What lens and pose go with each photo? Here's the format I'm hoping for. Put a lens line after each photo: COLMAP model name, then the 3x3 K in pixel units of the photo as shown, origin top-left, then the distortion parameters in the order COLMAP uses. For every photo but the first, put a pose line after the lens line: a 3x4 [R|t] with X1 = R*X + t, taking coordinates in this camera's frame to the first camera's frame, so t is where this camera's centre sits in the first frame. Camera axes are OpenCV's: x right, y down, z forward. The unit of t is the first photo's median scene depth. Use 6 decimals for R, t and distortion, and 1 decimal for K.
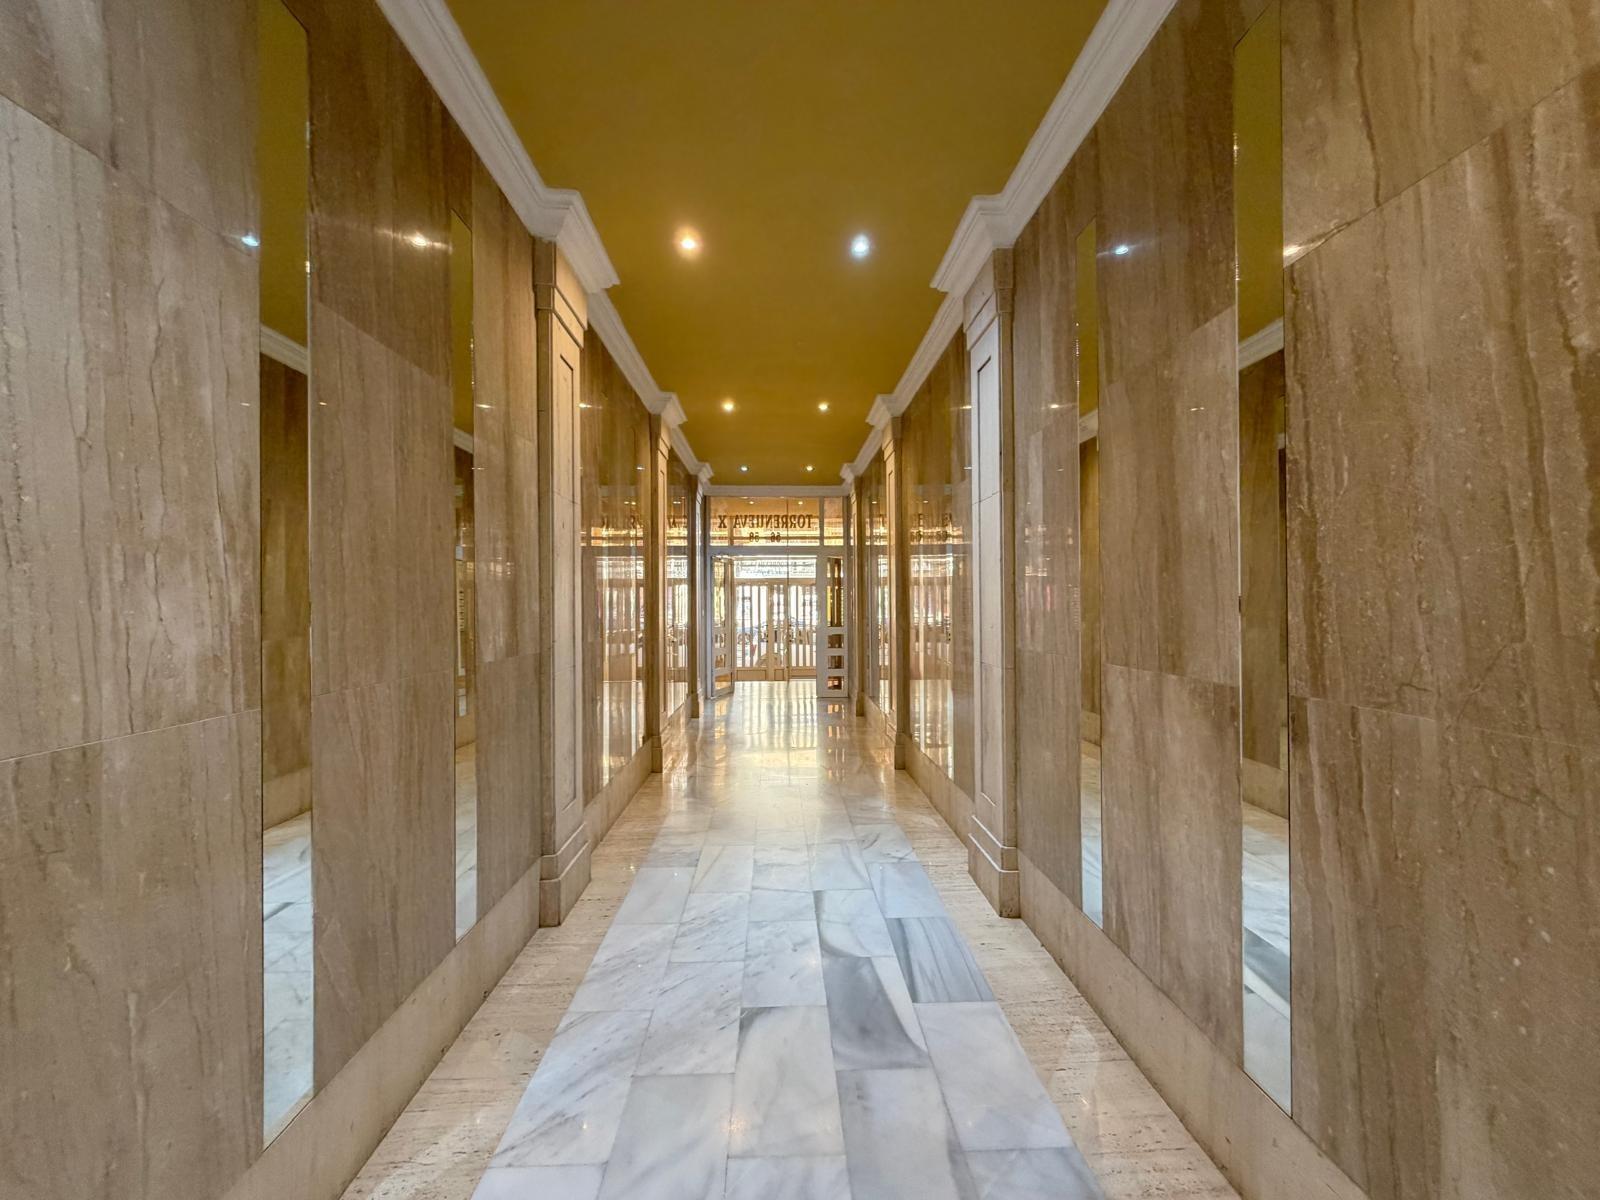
lens RADIAL K [[638.0, 0, 797.2], [0, 638.0, 602.2], [0, 0, 1]] dist [-0.003856, 0.001445]
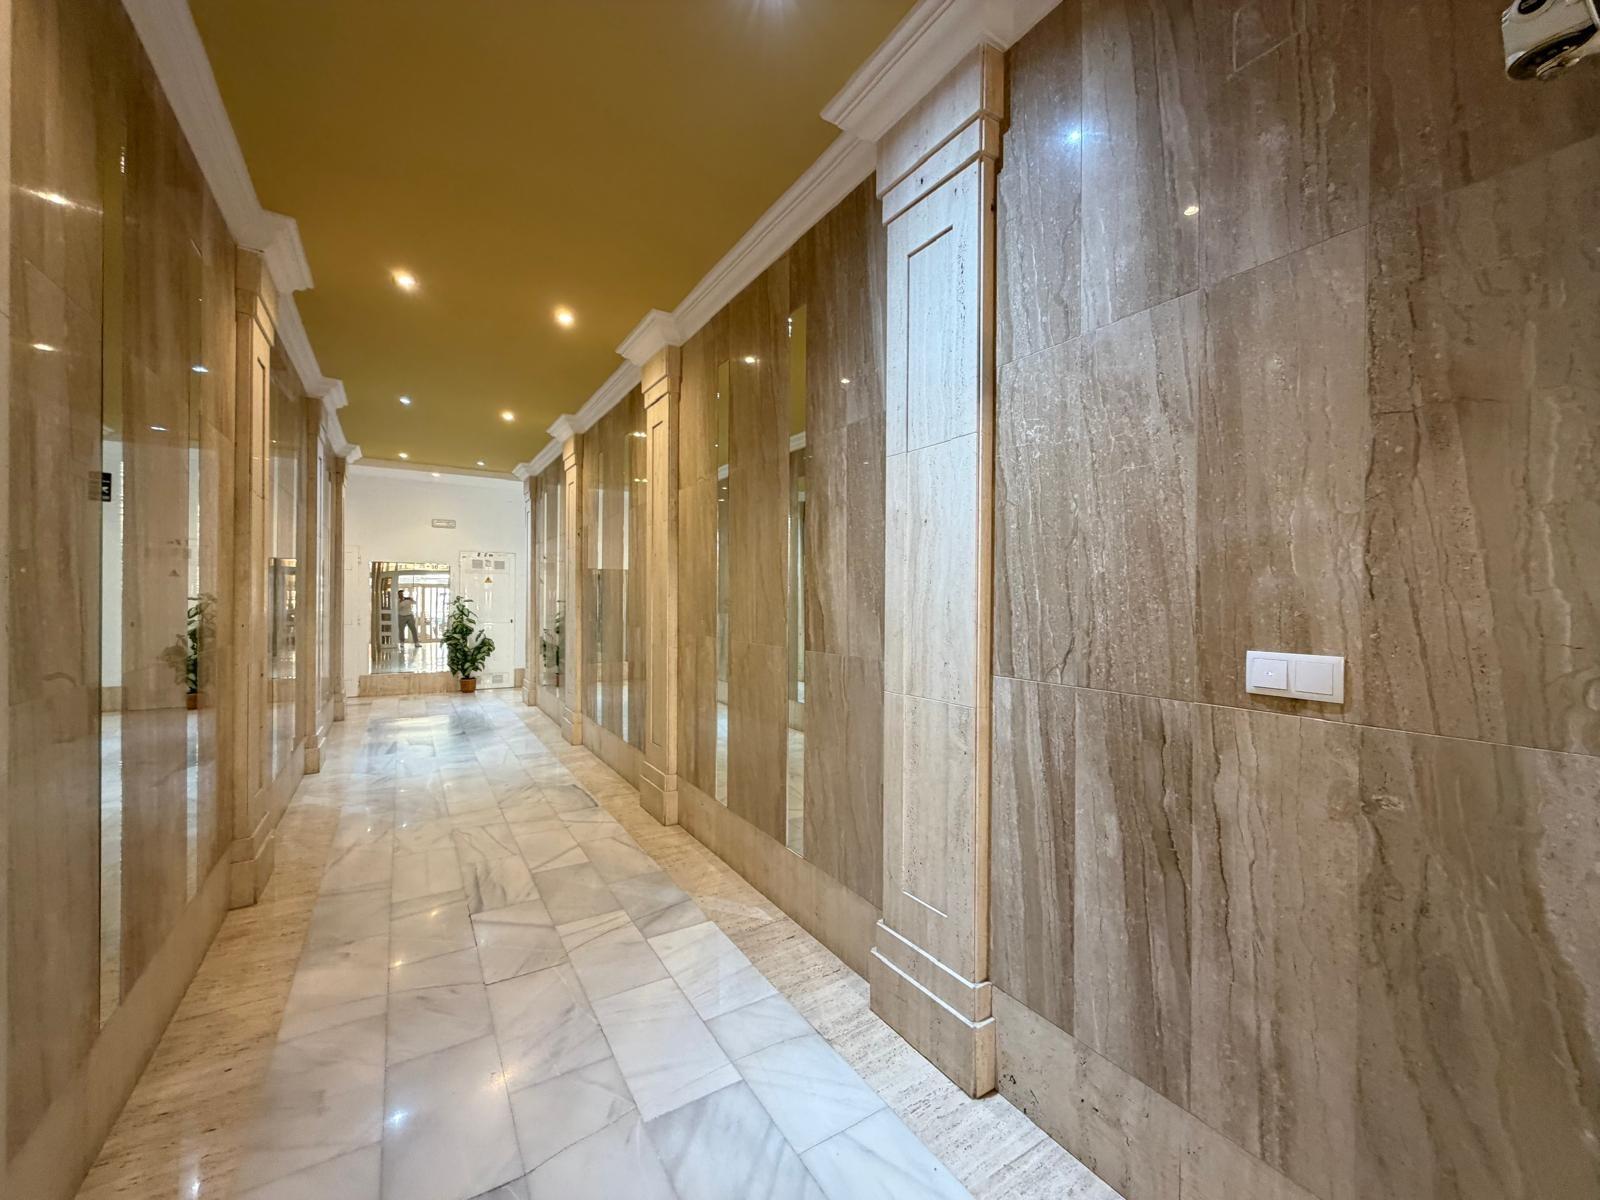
lens RADIAL K [[638.0, 0, 799.7], [0, 638.0, 598.1], [0, 0, 1]] dist [-0.003856, 0.001445]
pose [[0.870284, 0.009427, 0.492460, -0.095549], [-0.008247, 0.999956, -0.004567, 0.001448], [-0.492481, -0.000087, 0.870323, -0.292895]]
